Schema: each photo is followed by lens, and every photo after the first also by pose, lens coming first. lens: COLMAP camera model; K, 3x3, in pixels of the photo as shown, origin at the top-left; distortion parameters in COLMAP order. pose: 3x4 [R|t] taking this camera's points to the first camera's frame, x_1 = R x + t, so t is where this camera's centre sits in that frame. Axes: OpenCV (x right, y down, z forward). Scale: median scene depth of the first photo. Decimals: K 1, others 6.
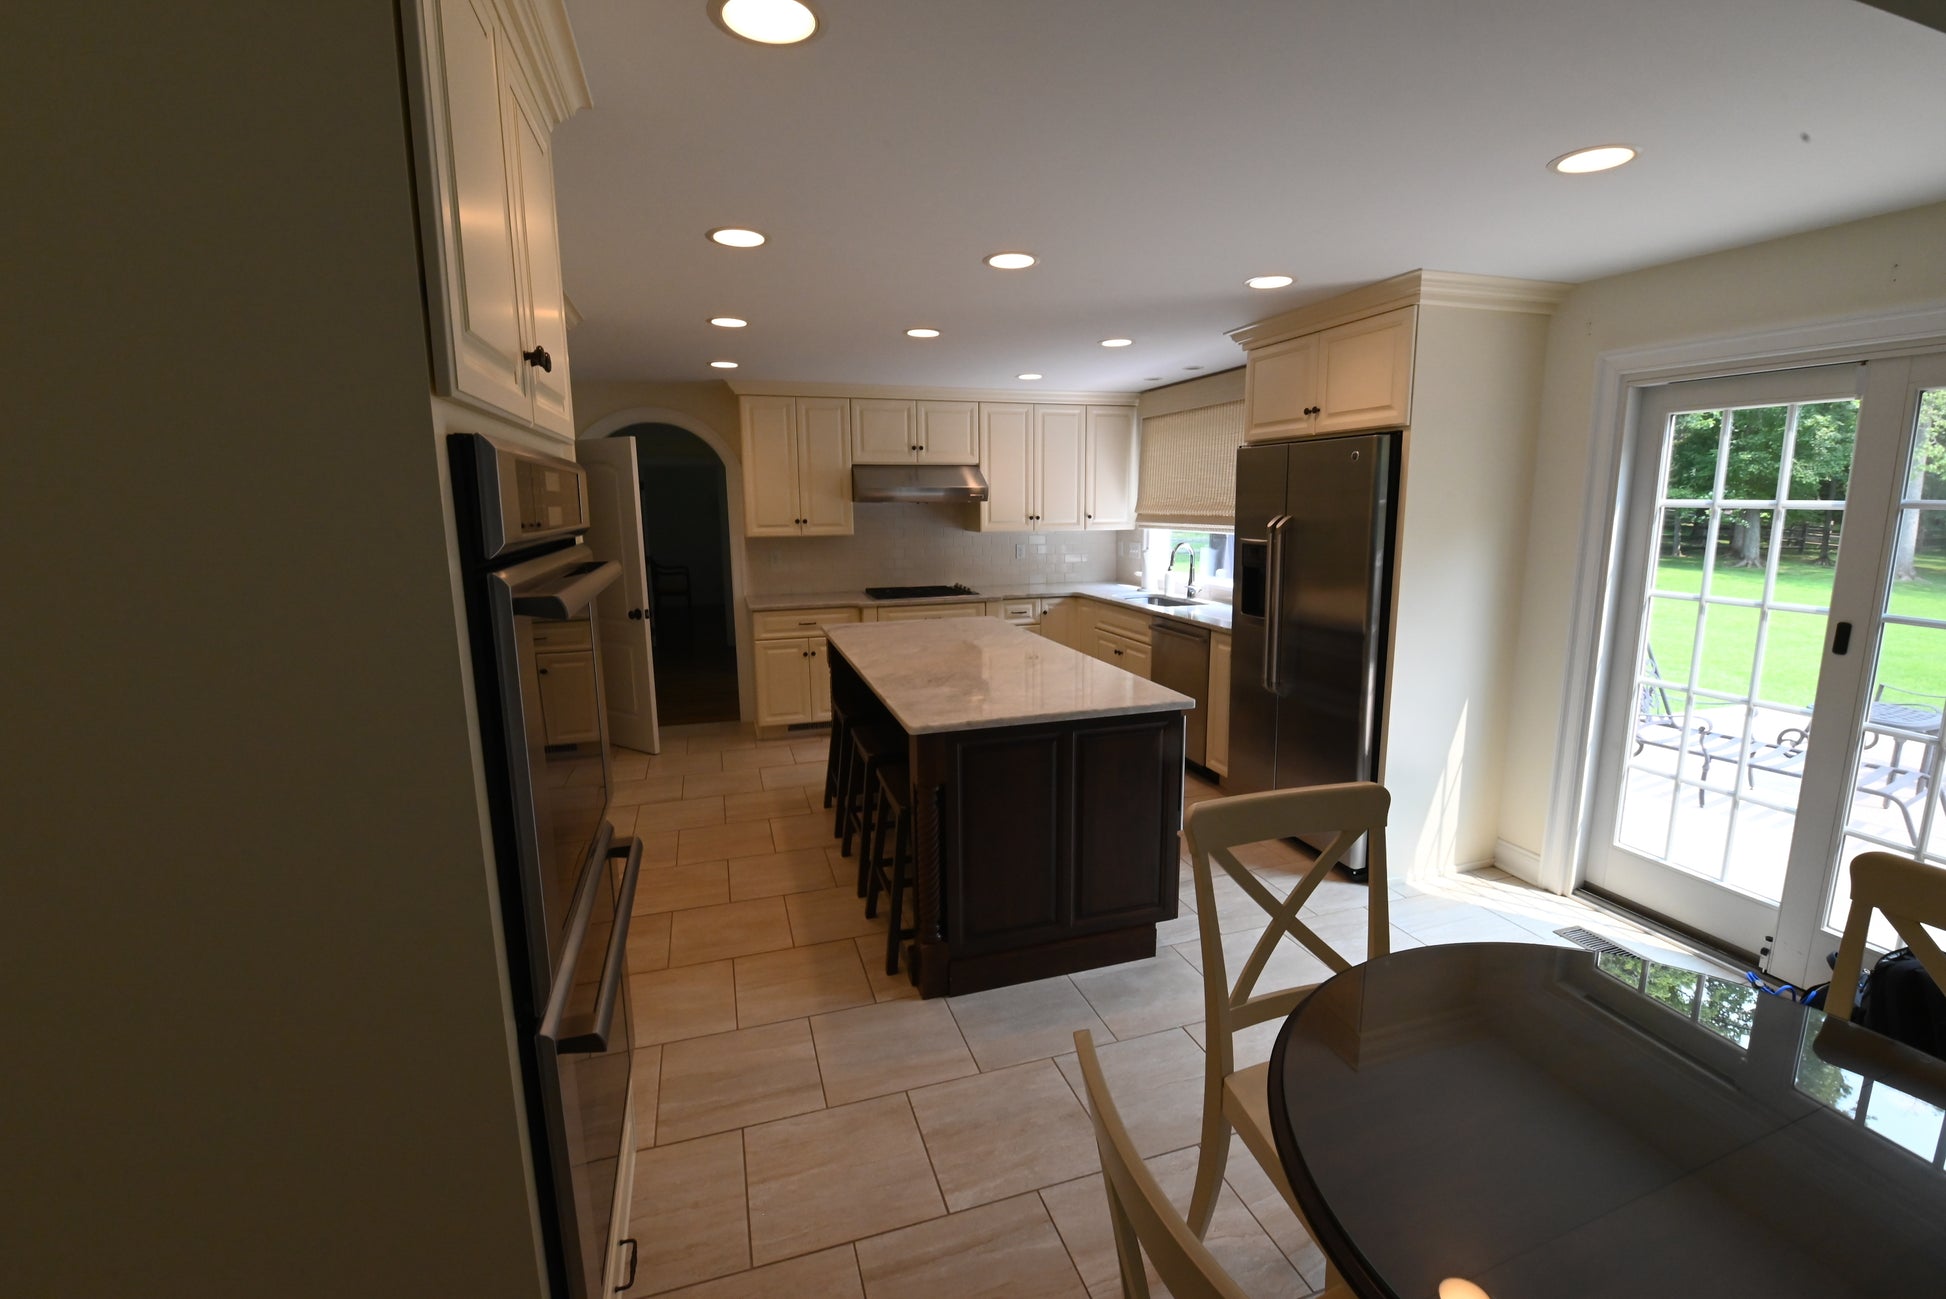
lens RADIAL K [[833.9, 0, 985.3], [0, 833.9, 643.5], [0, 0, 1]] dist [-0.006673, -0.008335]
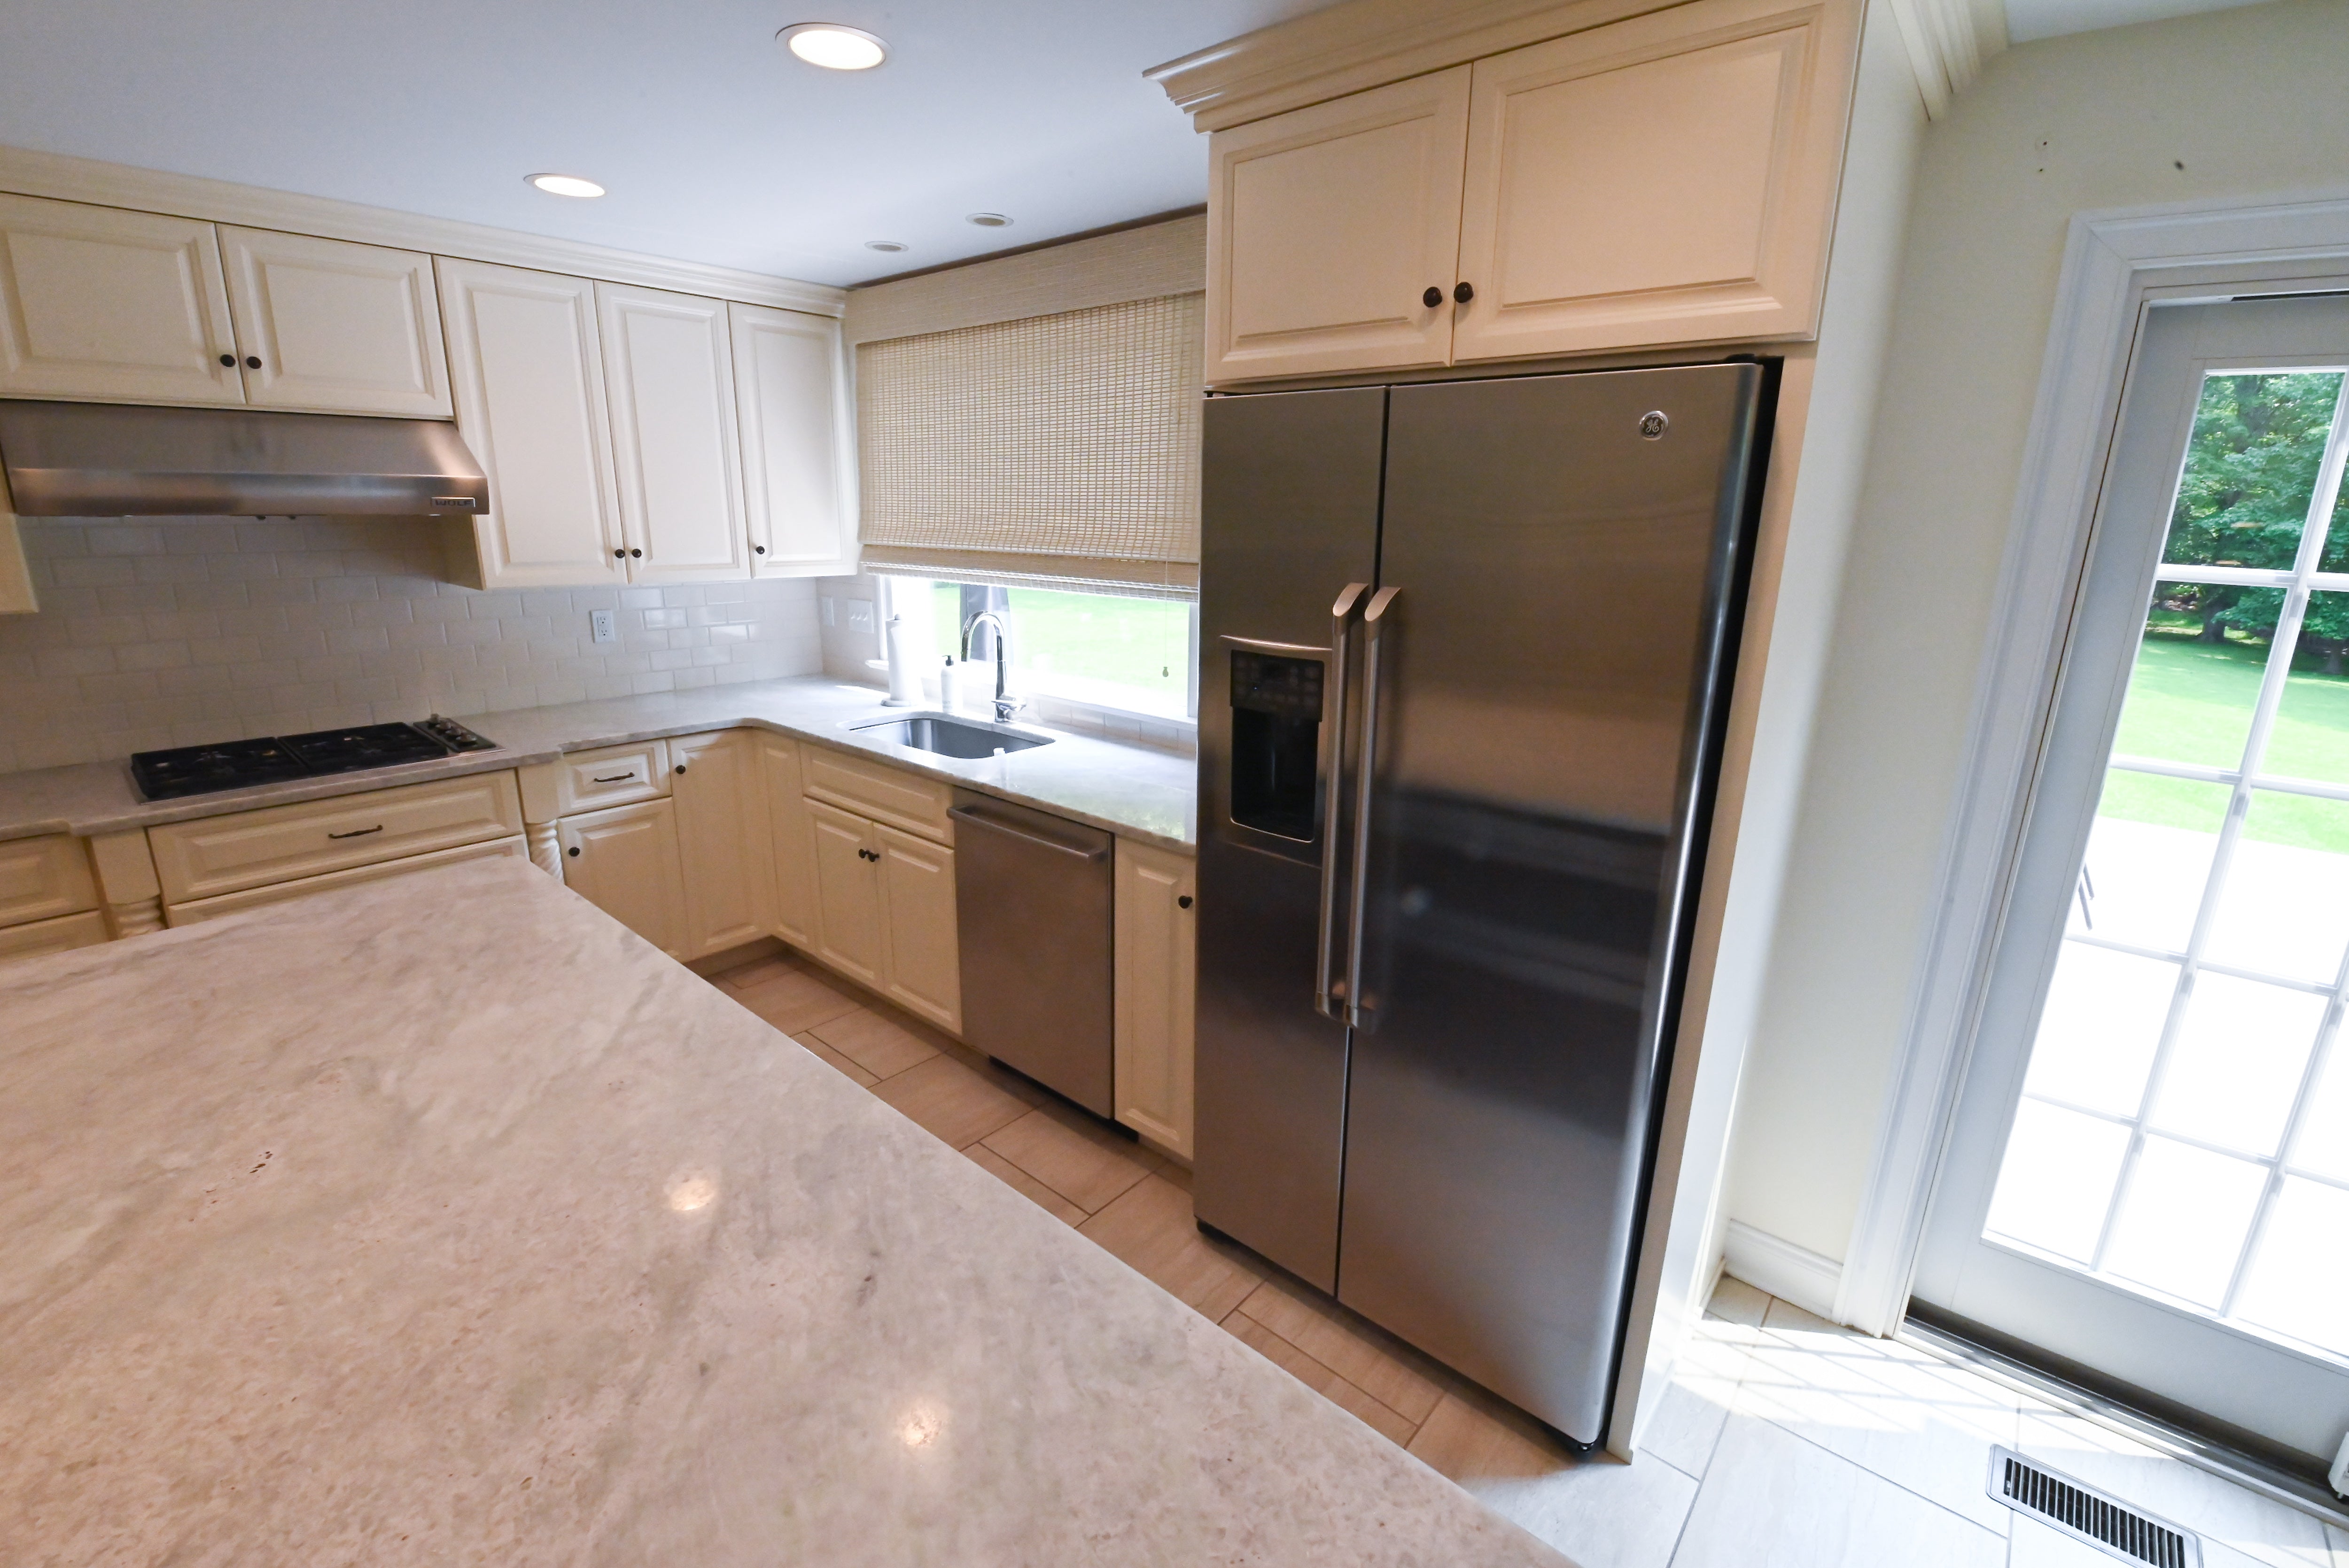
lens RADIAL K [[1006.5, 0, 1189.3], [0, 1006.5, 776.8], [0, 0, 1]] dist [-0.006673, -0.008335]
pose [[0.853376, -0.110769, 0.509391, 0.031861], [0.063145, 0.991933, 0.109913, -0.080200], [-0.517457, -0.061632, 0.853487, 0.425717]]
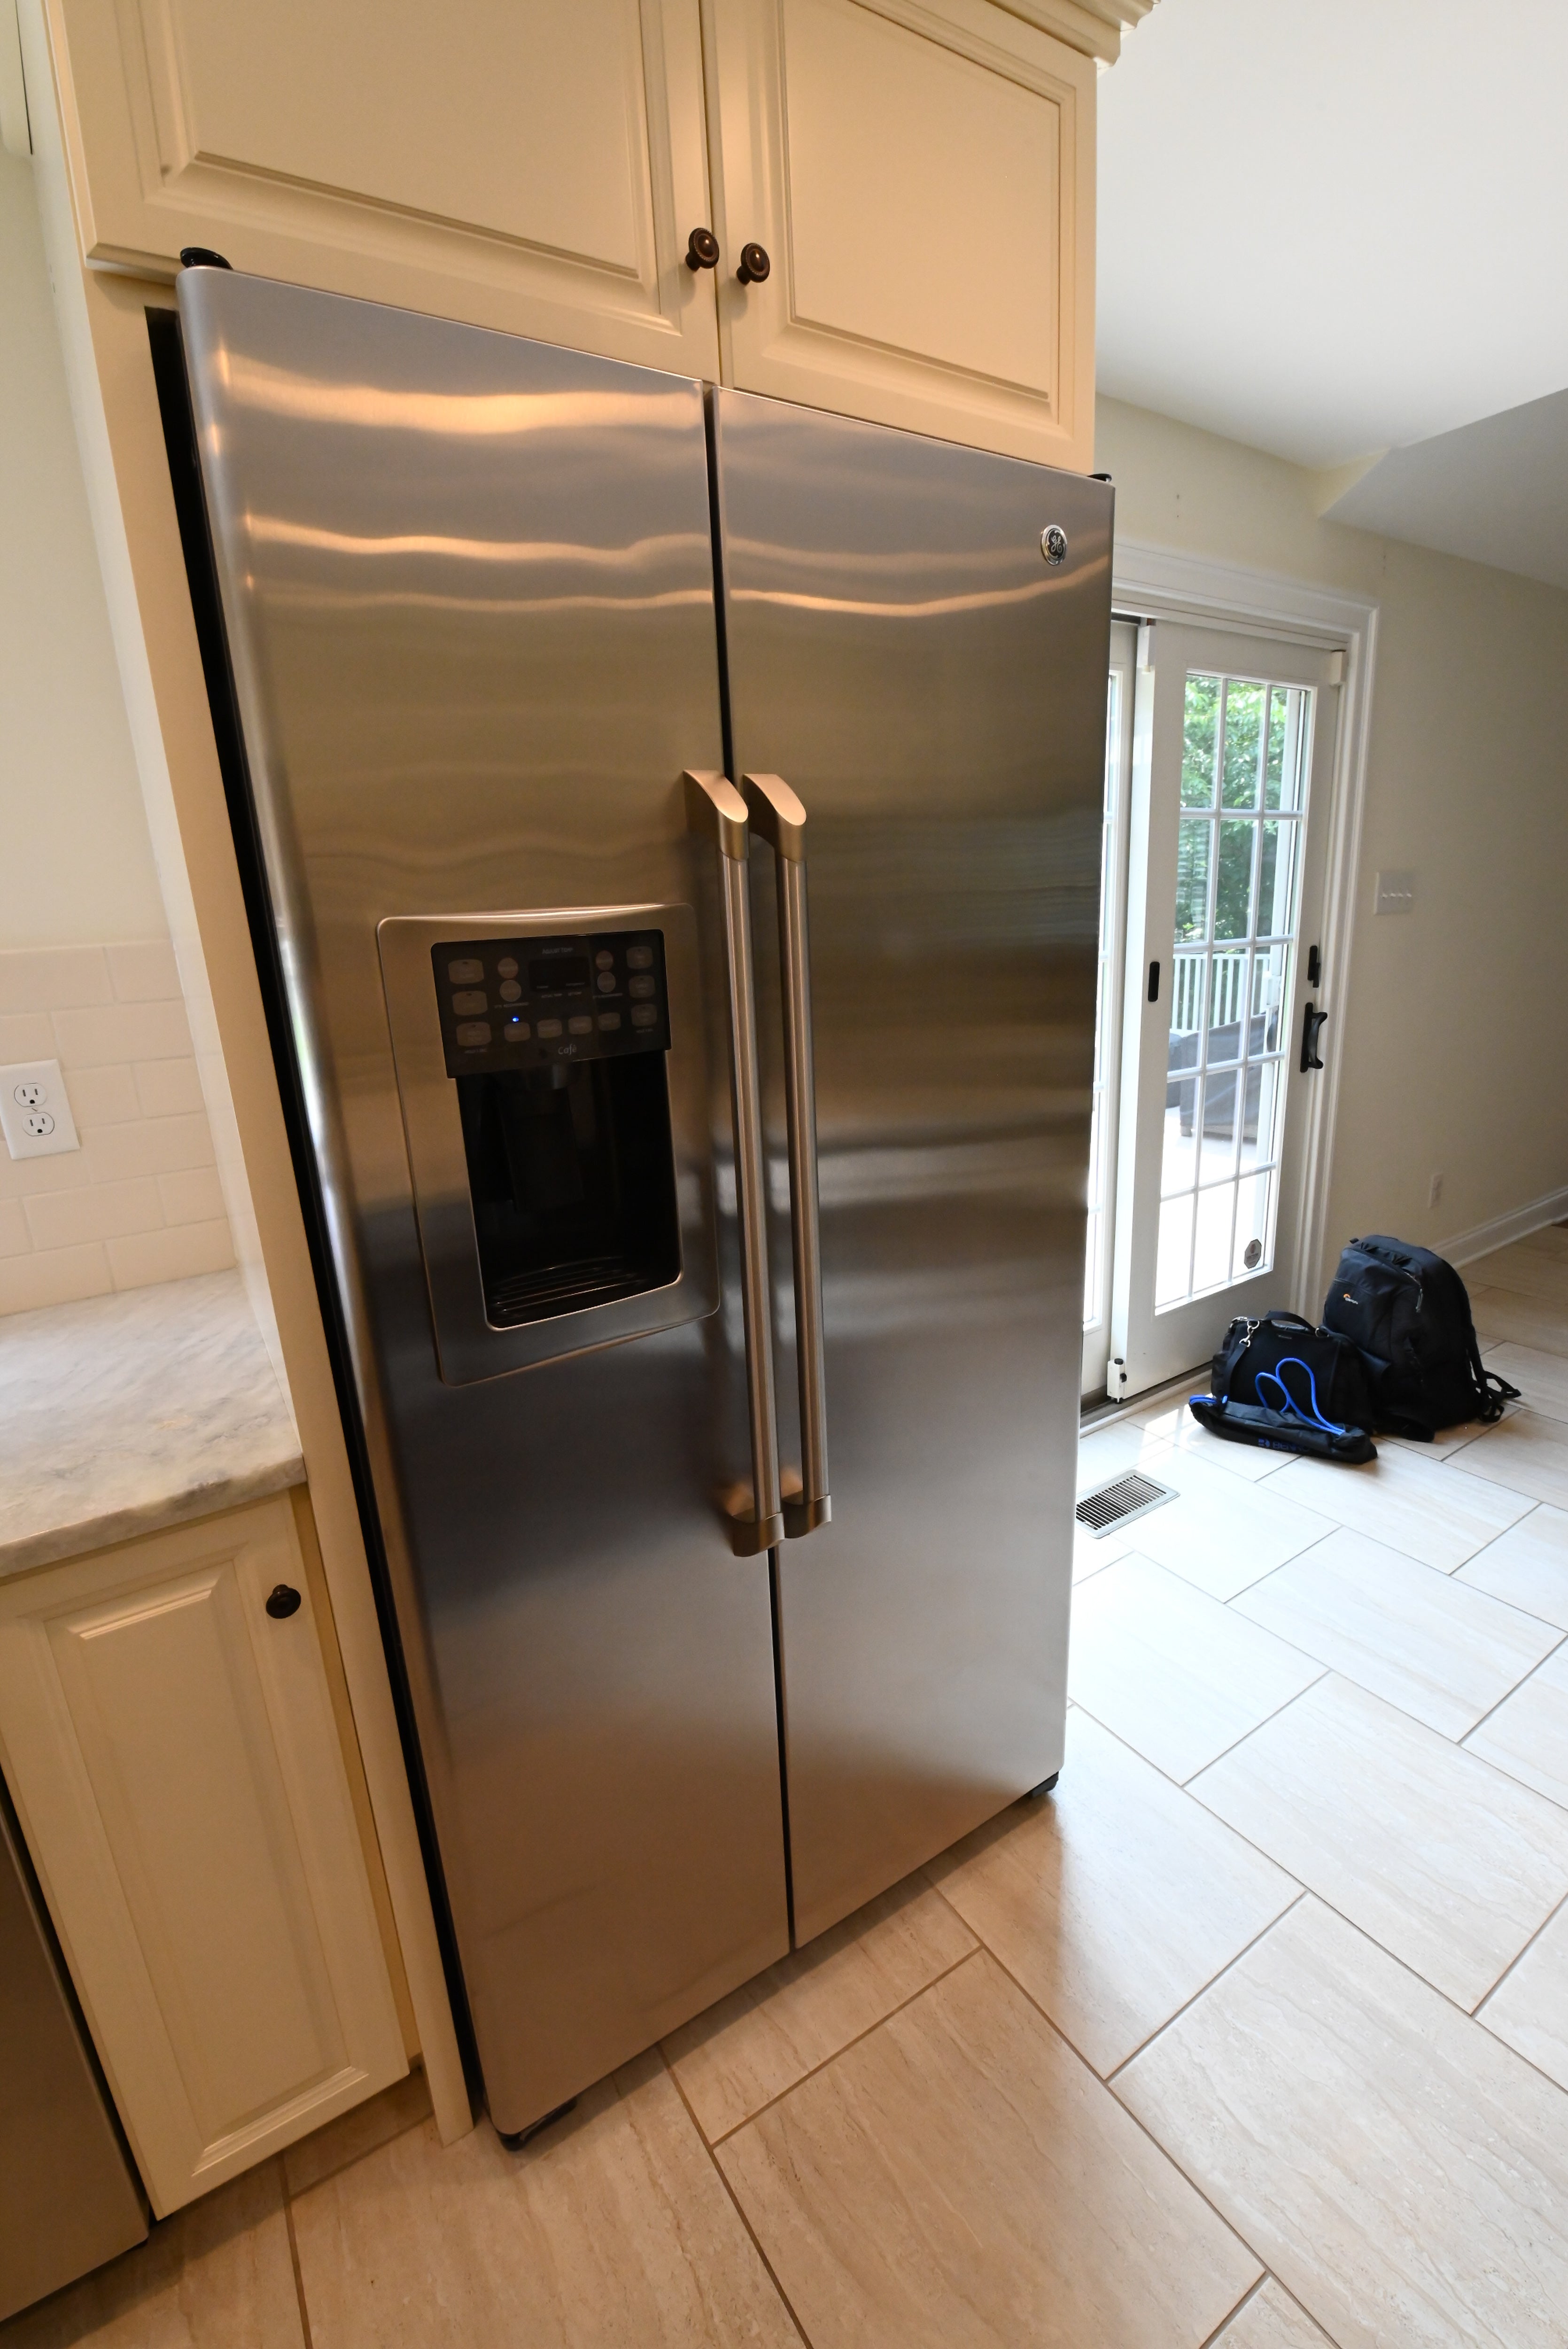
lens RADIAL K [[1006.5, 0, 784.0], [0, 1006.5, 1174.5], [0, 0, 1]] dist [-0.006673, -0.008335]
pose [[-0.247688, -0.225306, 0.942278, 0.063586], [0.221407, 0.933684, 0.281450, -0.083178], [-0.943202, 0.278339, -0.181378, 0.690772]]
